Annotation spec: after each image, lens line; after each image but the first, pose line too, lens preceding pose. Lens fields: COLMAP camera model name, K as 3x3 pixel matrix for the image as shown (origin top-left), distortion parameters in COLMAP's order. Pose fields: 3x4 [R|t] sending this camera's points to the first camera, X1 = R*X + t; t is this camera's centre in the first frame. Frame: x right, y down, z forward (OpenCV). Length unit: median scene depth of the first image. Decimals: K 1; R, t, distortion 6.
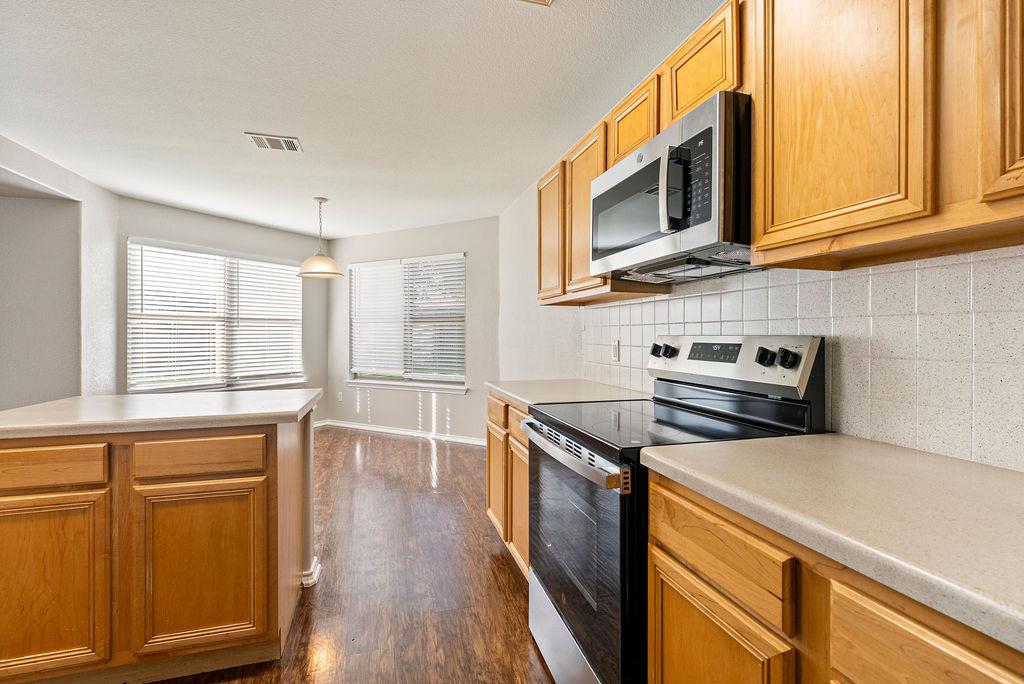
lens RADIAL K [[470.9, 0, 513.5], [0, 470.9, 351.1], [0, 0, 1]] dist [0.002367, -0.000676]
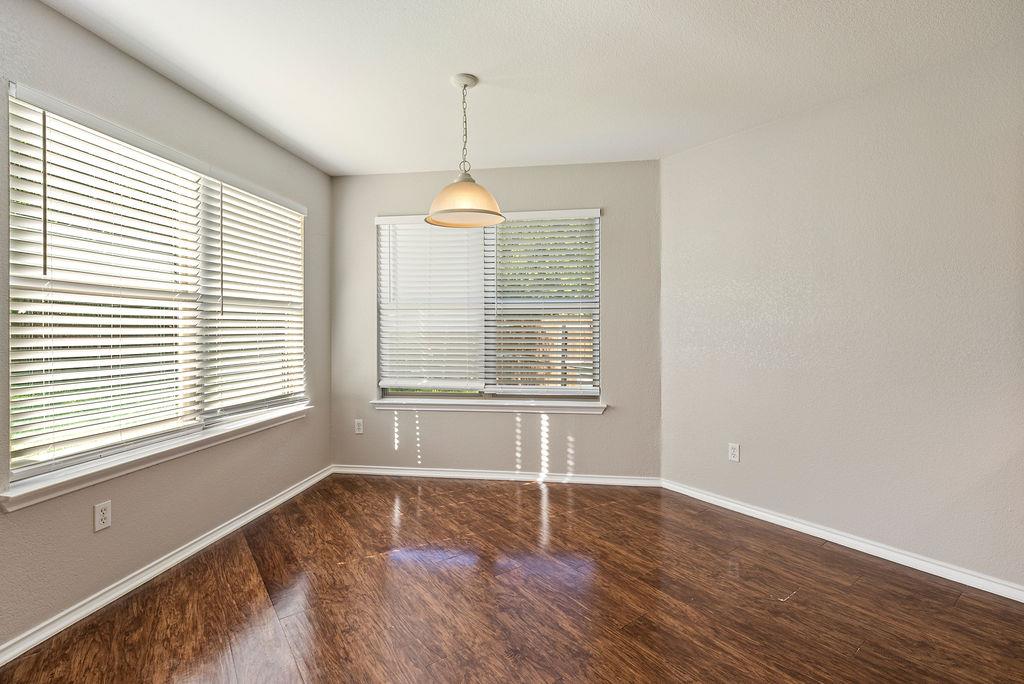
lens RADIAL K [[470.9, 0, 512.6], [0, 470.9, 345.0], [0, 0, 1]] dist [0.002367, -0.000676]
pose [[0.933878, -0.013159, 0.357349, -0.451946], [0.012237, 0.999913, 0.004841, -0.014785], [-0.357382, -0.000148, 0.933958, 0.382369]]
